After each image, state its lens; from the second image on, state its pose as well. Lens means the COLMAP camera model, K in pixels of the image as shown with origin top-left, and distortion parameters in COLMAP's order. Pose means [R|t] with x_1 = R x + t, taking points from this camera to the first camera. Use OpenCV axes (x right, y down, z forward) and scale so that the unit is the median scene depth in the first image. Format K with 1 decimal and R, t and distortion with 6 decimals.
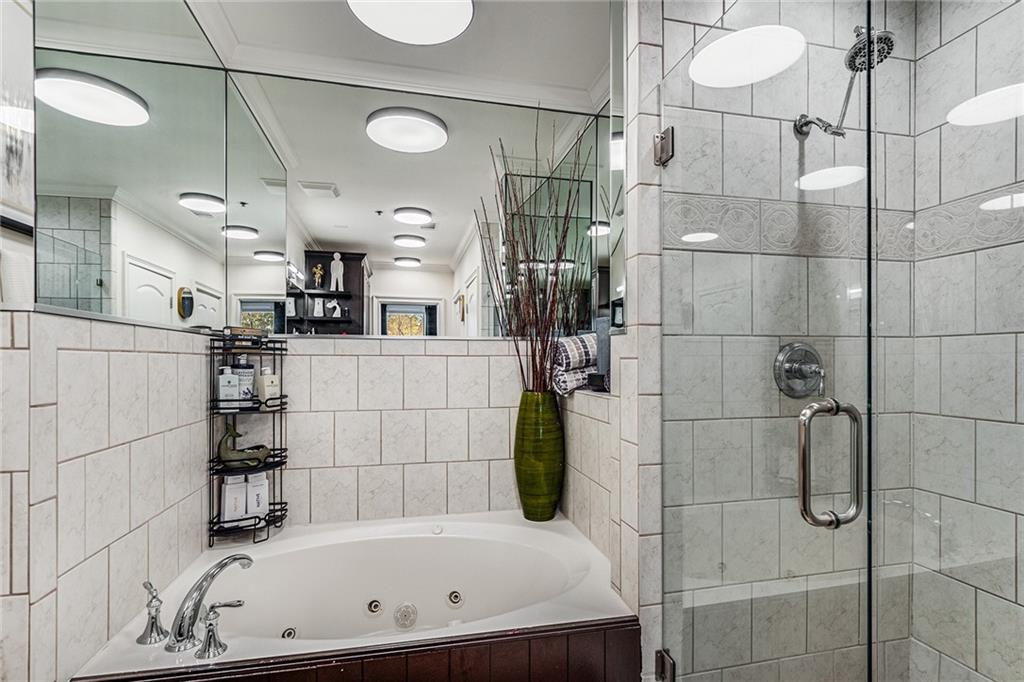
lens RADIAL K [[474.6, 0, 512.0], [0, 474.6, 362.7], [0, 0, 1]] dist [-0.000782, -0.000300]
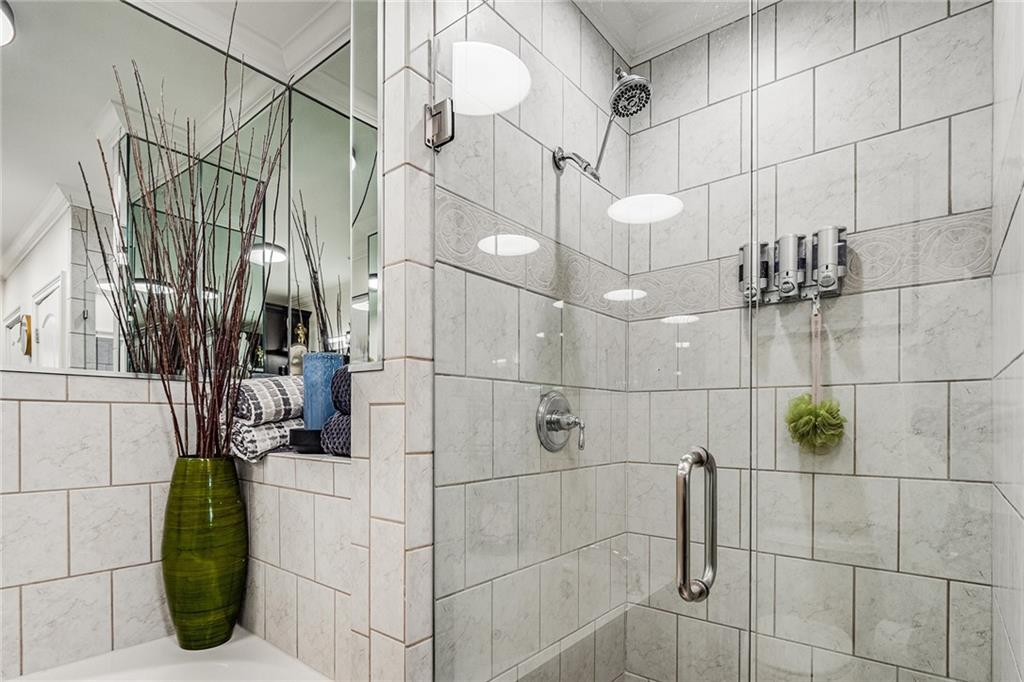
lens RADIAL K [[517.1, 0, 514.1], [0, 517.1, 425.4], [0, 0, 1]] dist [0.001927, -0.010685]
pose [[0.788089, -0.000757, 0.615560, -0.068487], [-0.003529, 0.999977, 0.005747, 0.014160], [-0.615551, -0.006701, 0.788069, 0.206836]]
